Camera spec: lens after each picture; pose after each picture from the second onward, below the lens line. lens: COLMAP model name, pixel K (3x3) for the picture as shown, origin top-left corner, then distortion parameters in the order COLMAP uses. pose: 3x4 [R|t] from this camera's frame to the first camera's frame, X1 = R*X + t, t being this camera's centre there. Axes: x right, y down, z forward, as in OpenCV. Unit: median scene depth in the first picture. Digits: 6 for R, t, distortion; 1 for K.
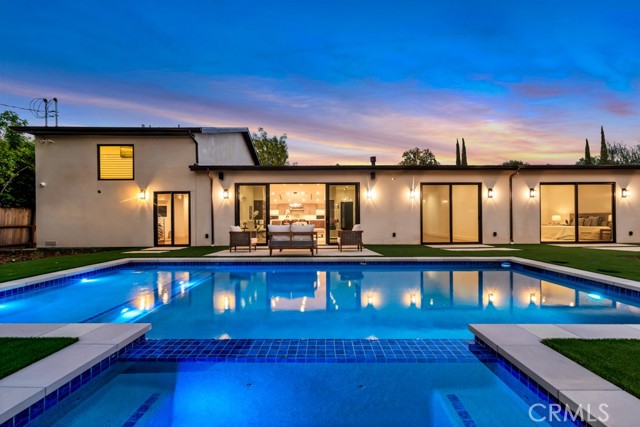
lens RADIAL K [[300.2, 0, 320.0], [0, 300.2, 213.5], [0, 0, 1]] dist [0.001844, -0.000007]
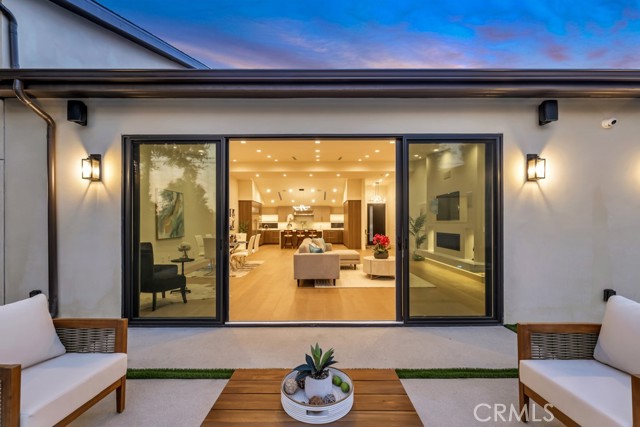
lens RADIAL K [[313.3, 0, 320.0], [0, 313.3, 213.5], [0, 0, 1]] dist [0.023416, 0.000018]
pose [[0.999837, 0.002497, -0.017868, -0.028249], [-0.002768, 0.999882, -0.015104, -0.004933], [0.017828, 0.015151, 0.999726, 0.299118]]
